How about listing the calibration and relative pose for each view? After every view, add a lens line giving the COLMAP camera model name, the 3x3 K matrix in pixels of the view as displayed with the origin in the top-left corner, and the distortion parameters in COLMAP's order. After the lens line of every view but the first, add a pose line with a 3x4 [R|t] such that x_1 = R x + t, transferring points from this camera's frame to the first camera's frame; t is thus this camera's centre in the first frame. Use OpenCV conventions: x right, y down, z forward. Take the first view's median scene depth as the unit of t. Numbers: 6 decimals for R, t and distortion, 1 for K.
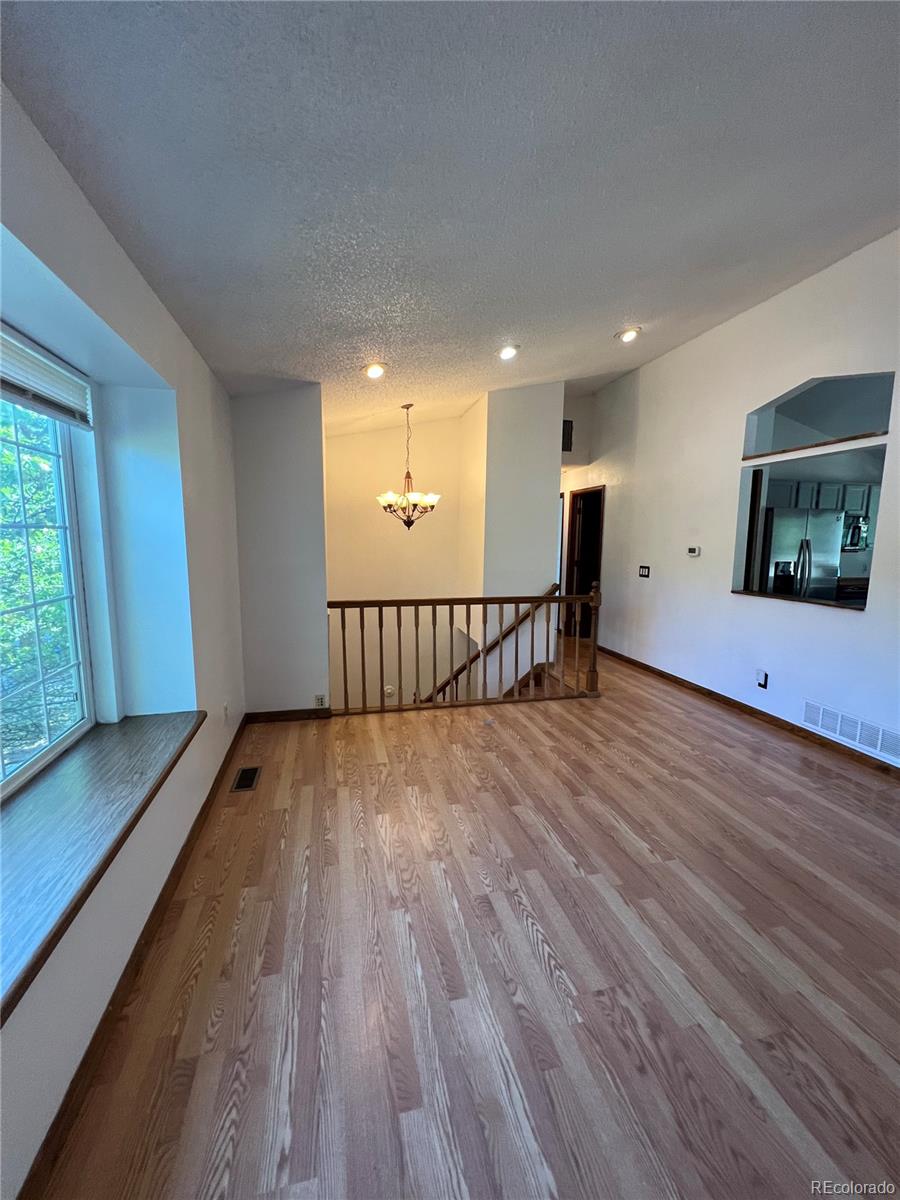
lens RADIAL K [[482.4, 0, 450.7], [0, 482.4, 598.6], [0, 0, 1]] dist [0.003796, 0.000393]
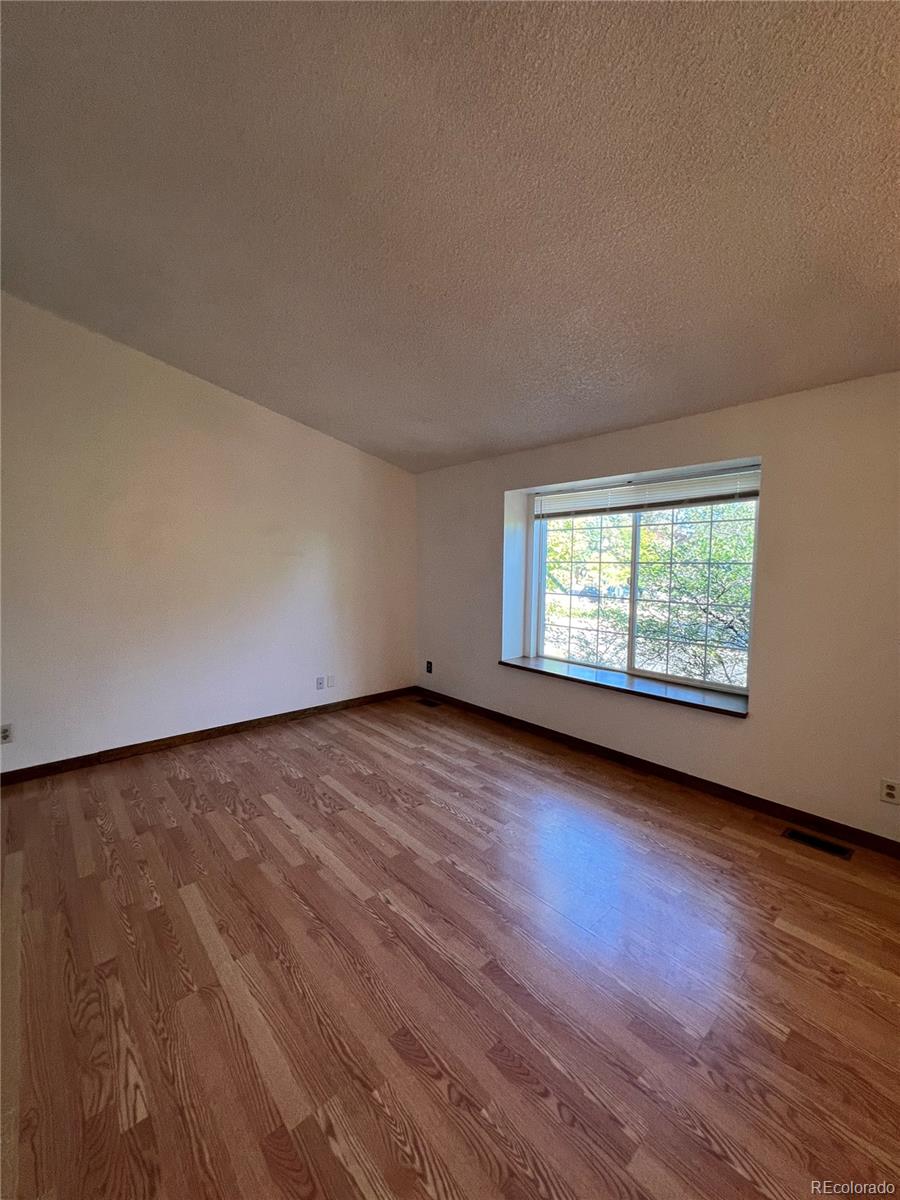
lens RADIAL K [[482.4, 0, 449.2], [0, 482.4, 603.0], [0, 0, 1]] dist [0.003796, 0.000393]
pose [[-0.890716, 0.025439, -0.453848, 0.769476], [-0.072552, 0.977677, 0.197190, -0.245966], [0.448733, 0.208568, -0.868987, 1.867179]]
